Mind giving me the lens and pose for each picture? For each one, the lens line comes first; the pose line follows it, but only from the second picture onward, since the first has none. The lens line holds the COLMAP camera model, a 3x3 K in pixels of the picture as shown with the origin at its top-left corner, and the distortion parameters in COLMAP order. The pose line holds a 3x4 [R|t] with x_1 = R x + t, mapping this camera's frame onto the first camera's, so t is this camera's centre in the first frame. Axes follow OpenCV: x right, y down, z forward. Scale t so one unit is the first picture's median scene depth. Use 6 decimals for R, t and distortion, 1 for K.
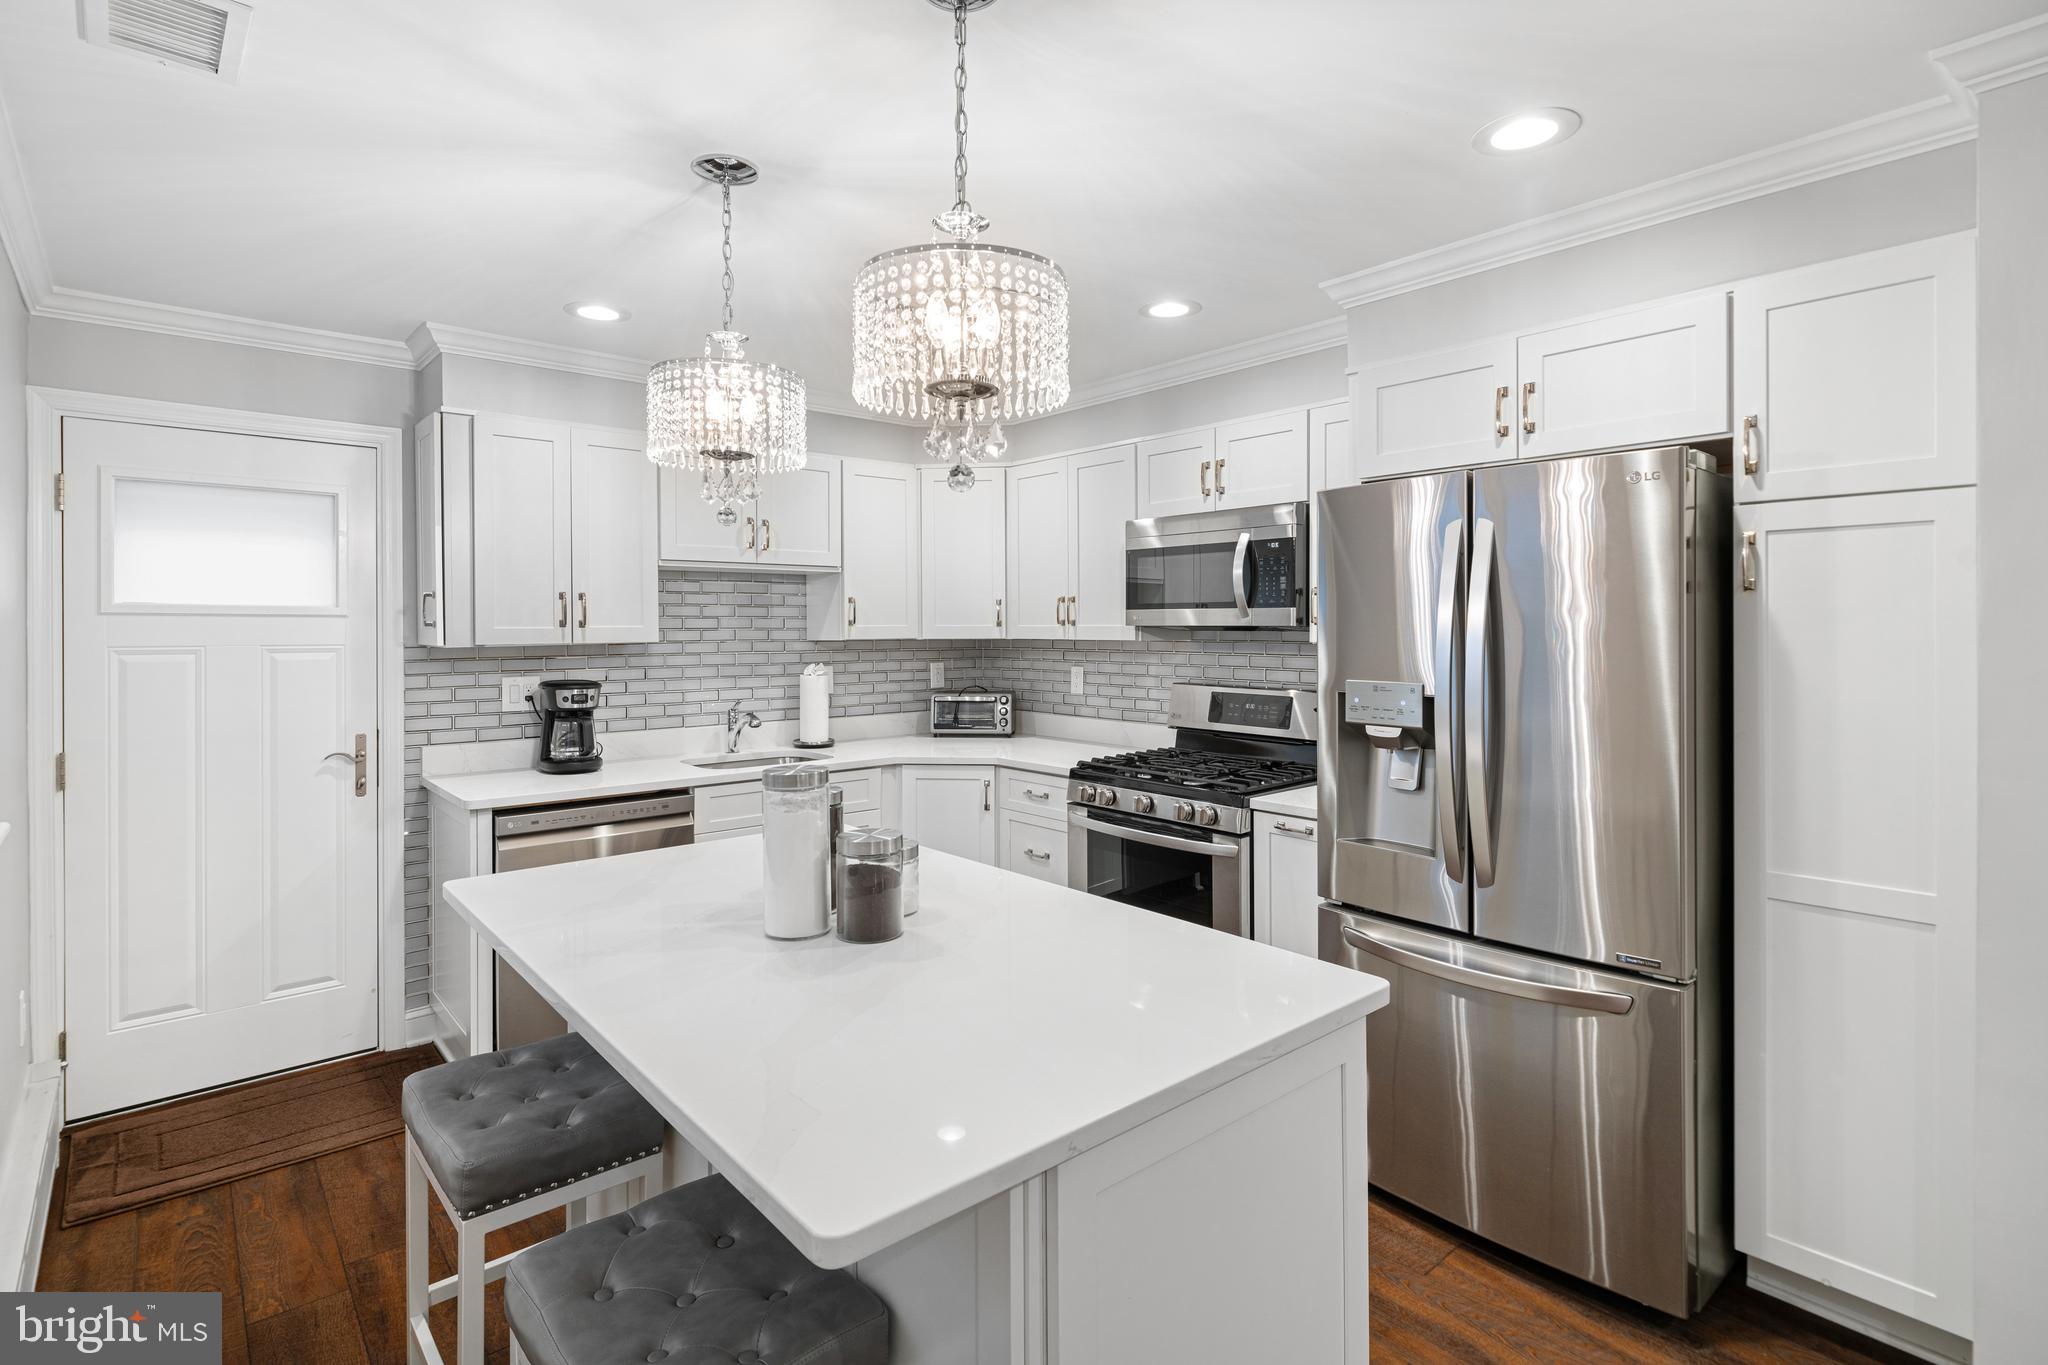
lens RADIAL K [[1002.4, 0, 1031.7], [0, 1002.4, 630.4], [0, 0, 1]] dist [-0.003341, 0.000513]
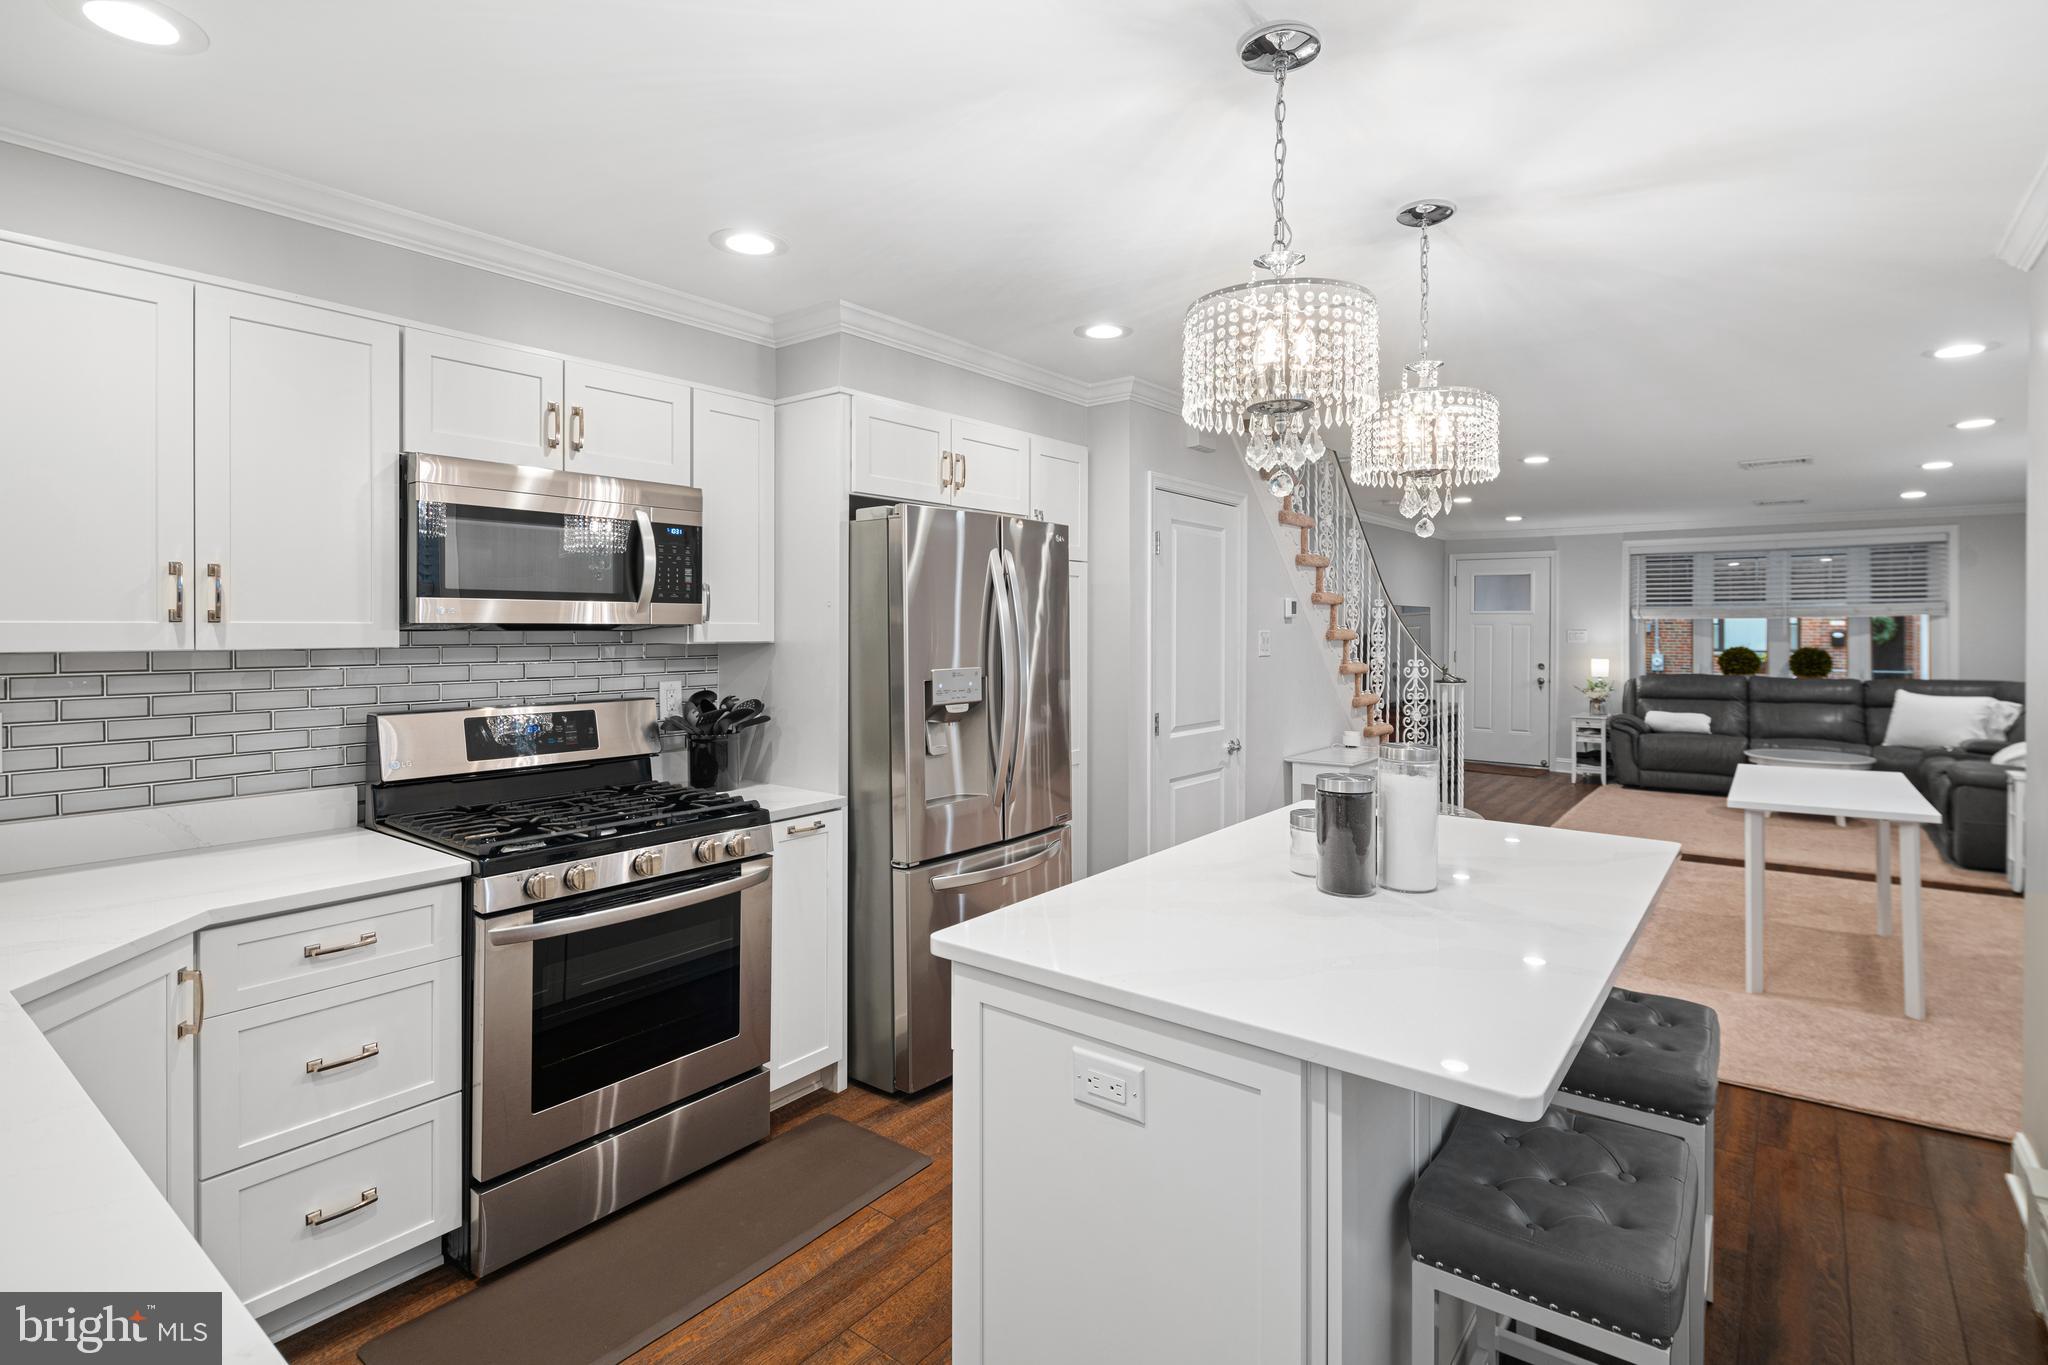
lens RADIAL K [[1002.4, 0, 1031.7], [0, 1002.4, 630.4], [0, 0, 1]] dist [-0.003341, 0.000513]
pose [[-0.203801, -0.001564, 0.979011, -0.594892], [0.005210, 0.999983, 0.002682, 0.000207], [-0.978999, 0.005647, -0.203789, 0.770046]]
